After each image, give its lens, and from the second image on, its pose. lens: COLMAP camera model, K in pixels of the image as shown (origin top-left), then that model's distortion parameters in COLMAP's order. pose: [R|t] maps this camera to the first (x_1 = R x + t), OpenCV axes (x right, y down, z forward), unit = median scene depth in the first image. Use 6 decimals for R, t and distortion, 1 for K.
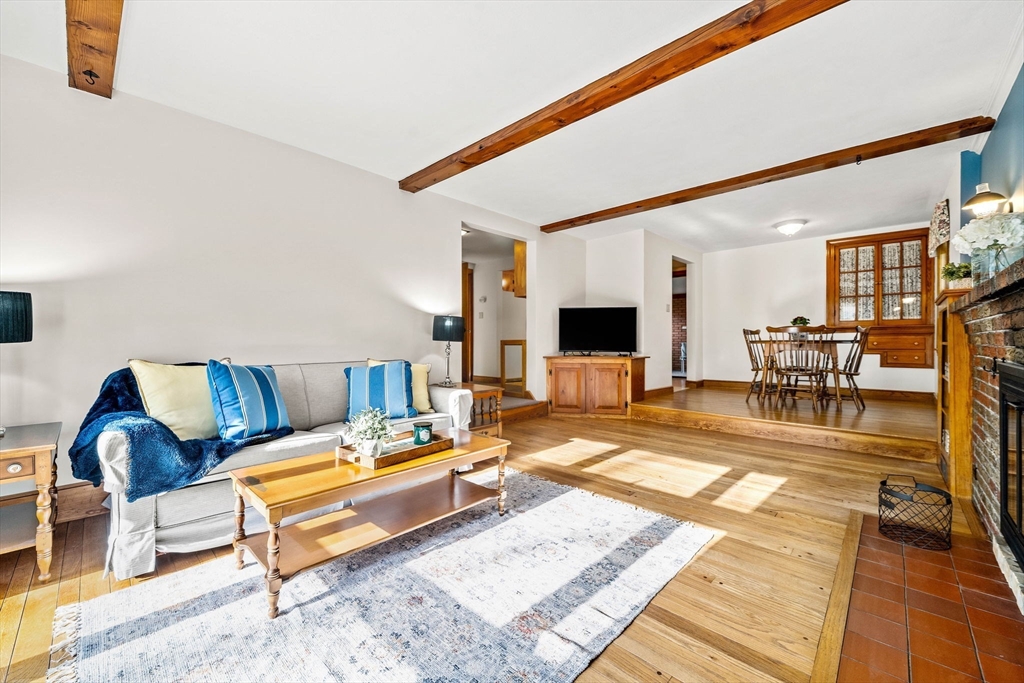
lens RADIAL K [[407.2, 0, 505.6], [0, 407.2, 341.0], [0, 0, 1]] dist [-0.001617, -0.000108]
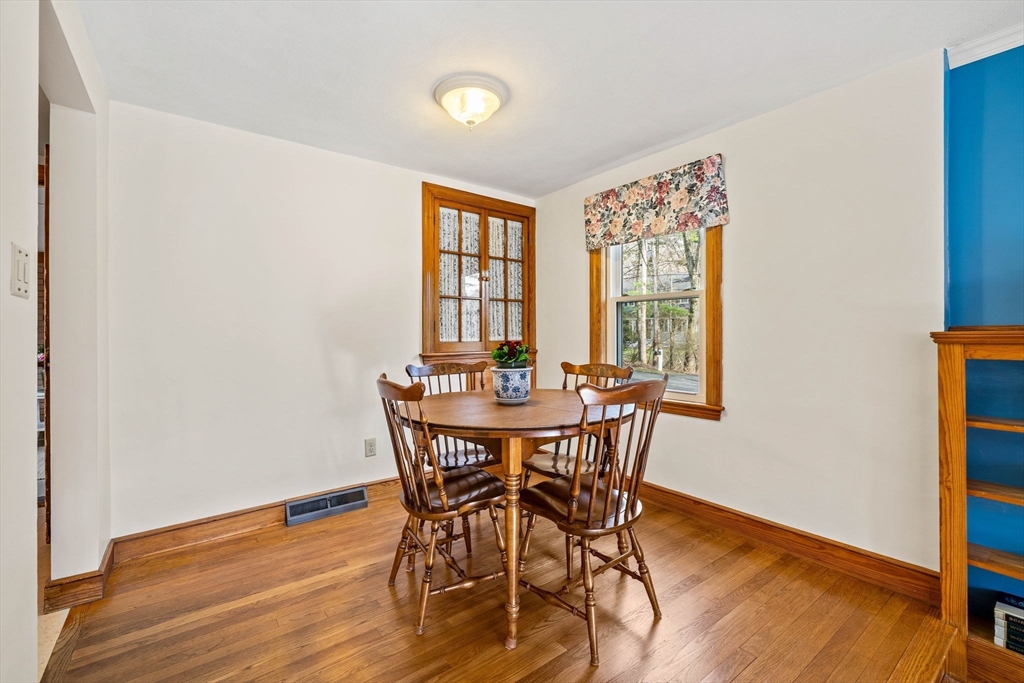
lens RADIAL K [[440.6, 0, 507.6], [0, 440.6, 331.2], [0, 0, 1]] dist [-0.004804, -0.000201]
pose [[0.162263, 0.006511, 0.986726, 0.534245], [0.005511, 0.999957, -0.007505, -0.114383], [-0.986732, 0.006656, 0.162220, 1.601860]]
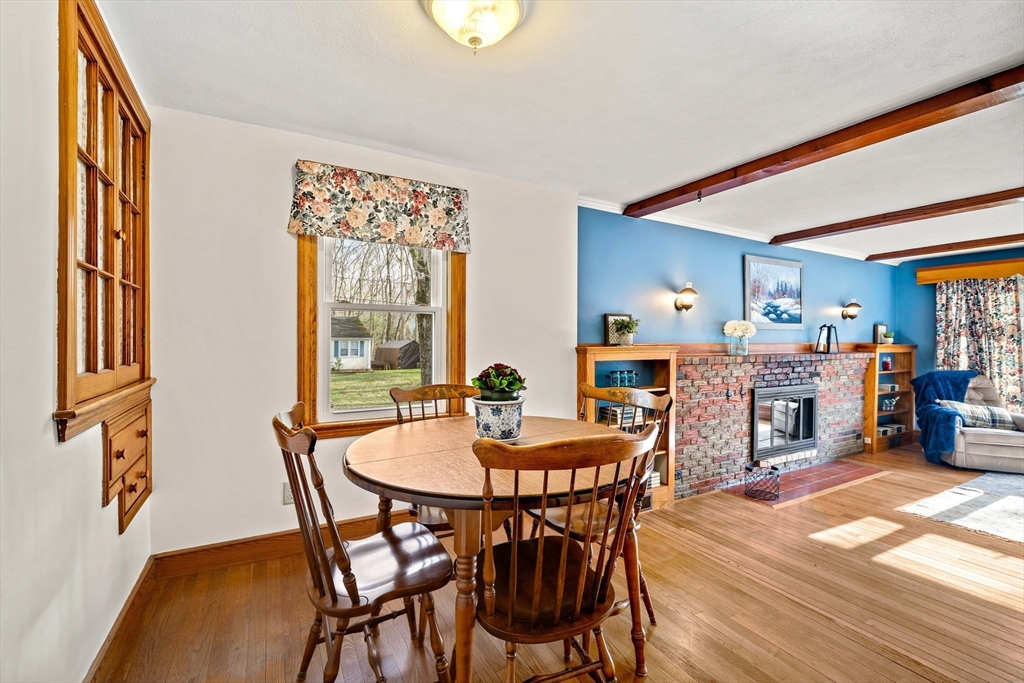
lens RADIAL K [[440.6, 0, 505.5], [0, 440.6, 338.5], [0, 0, 1]] dist [-0.004804, -0.000201]
pose [[-0.955079, -0.003631, 0.296328, 1.088151], [-0.003123, 0.999993, 0.002187, -0.138914], [-0.296334, 0.001163, -0.955084, 2.257903]]
